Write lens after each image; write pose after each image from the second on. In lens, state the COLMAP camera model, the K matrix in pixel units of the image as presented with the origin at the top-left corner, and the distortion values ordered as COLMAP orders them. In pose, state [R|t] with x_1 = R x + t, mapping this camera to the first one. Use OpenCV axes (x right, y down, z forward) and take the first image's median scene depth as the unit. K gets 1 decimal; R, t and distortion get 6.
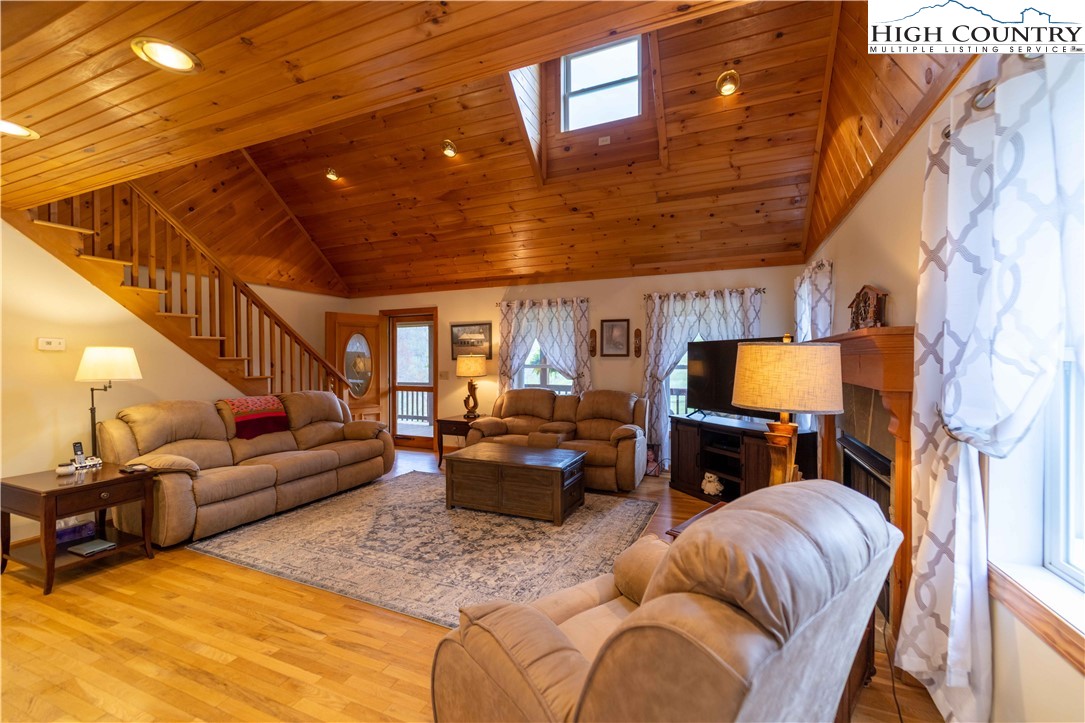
lens RADIAL K [[439.2, 0, 543.2], [0, 439.2, 364.1], [0, 0, 1]] dist [0.002771, 0.000102]
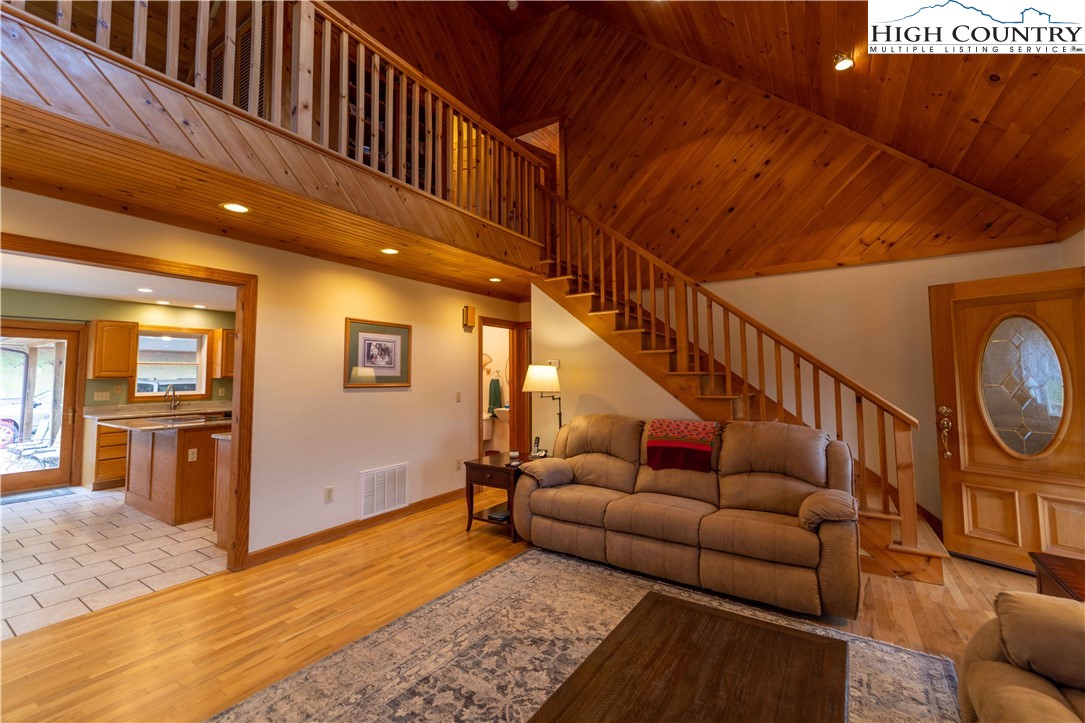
lens RADIAL K [[460.0, 0, 514.6], [0, 460.0, 345.7], [0, 0, 1]] dist [0.000125, -0.000314]
pose [[-0.209391, -0.058677, -0.976070, 0.286933], [-0.003667, 0.998238, -0.059223, -0.014095], [0.977825, -0.008822, -0.209237, 1.019630]]
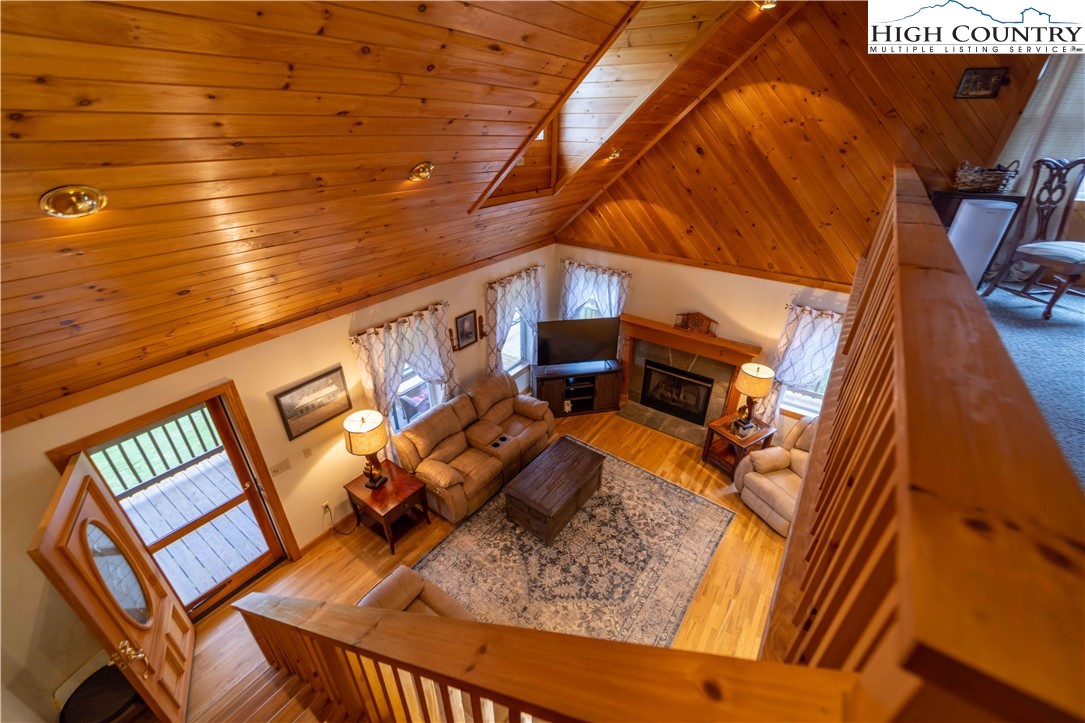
lens RADIAL K [[437.4, 0, 541.3], [0, 437.4, 366.1], [0, 0, 1]] dist [0.000711, 0.000086]
pose [[0.216281, -0.468494, 0.856584, -1.068278], [0.001932, 0.877553, 0.479475, -0.704897], [-0.976329, -0.102047, 0.190703, 0.896508]]
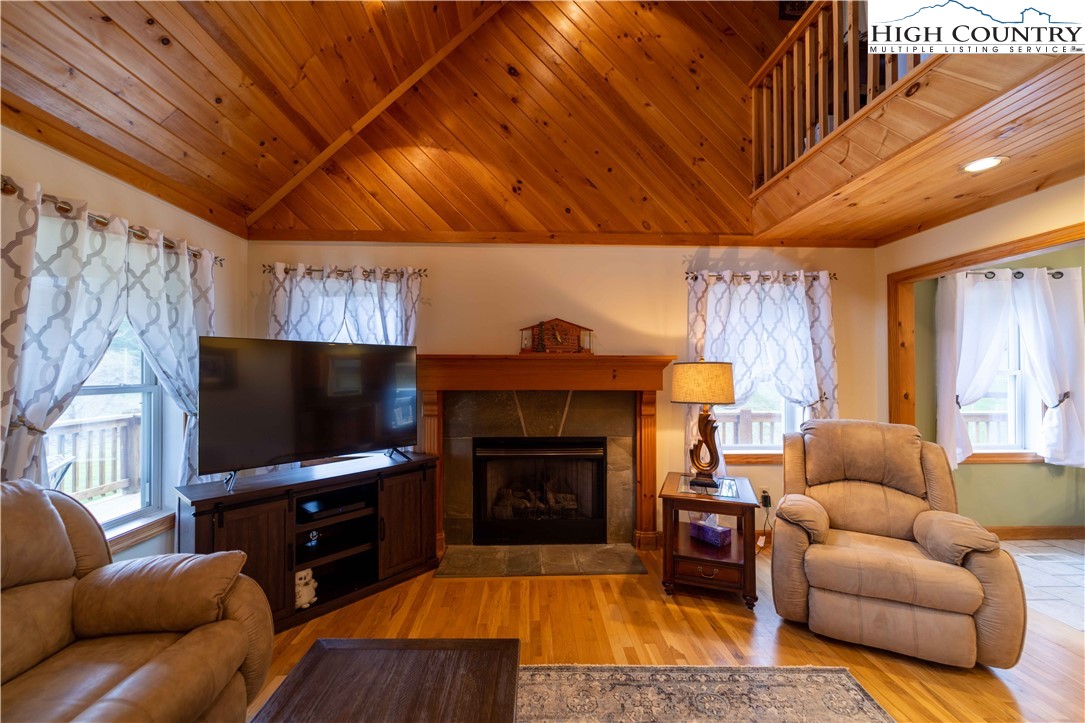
lens RADIAL K [[437.5, 0, 544.6], [0, 437.5, 365.0], [0, 0, 1]] dist [-0.000114, -0.000109]
pose [[-0.422759, 0.018294, 0.906057, -0.315892], [0.009430, 0.999831, -0.015788, -0.010119], [-0.906193, 0.001870, -0.422860, 1.069560]]
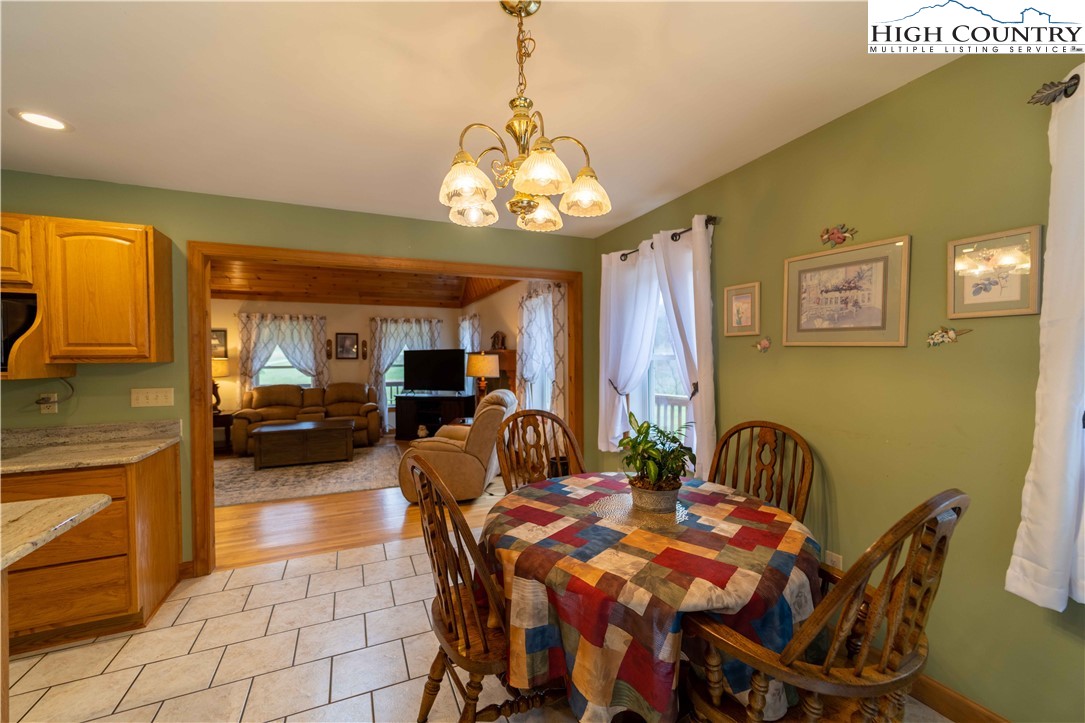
lens RADIAL K [[441.7, 0, 543.4], [0, 441.7, 365.6], [0, 0, 1]] dist [0.001364, -0.000626]
pose [[0.688539, -0.012611, 0.725090, -0.629089], [0.014282, 0.999891, 0.003829, 0.009944], [-0.725059, 0.007720, 0.688643, -0.634752]]
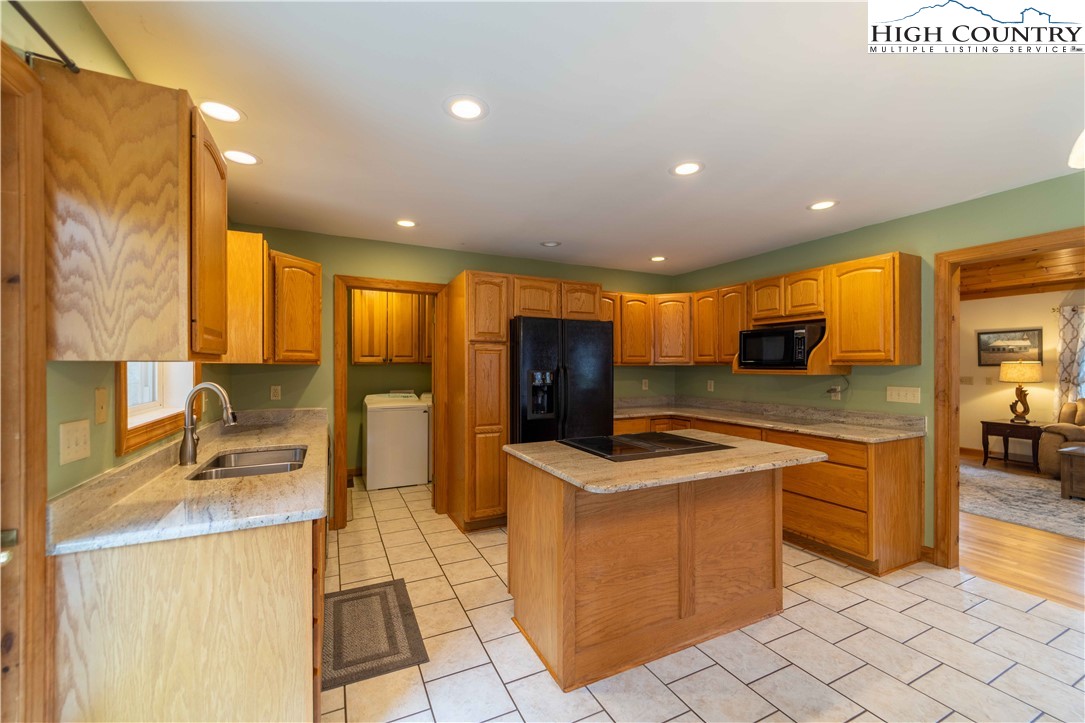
lens RADIAL K [[434.7, 0, 544.5], [0, 434.7, 364.8], [0, 0, 1]] dist [0.001231, -0.000505]
pose [[0.752668, 0.005363, -0.658379, -0.514043], [-0.012651, 0.999900, -0.006318, 0.011786], [0.658279, 0.013084, 0.752660, -0.760340]]
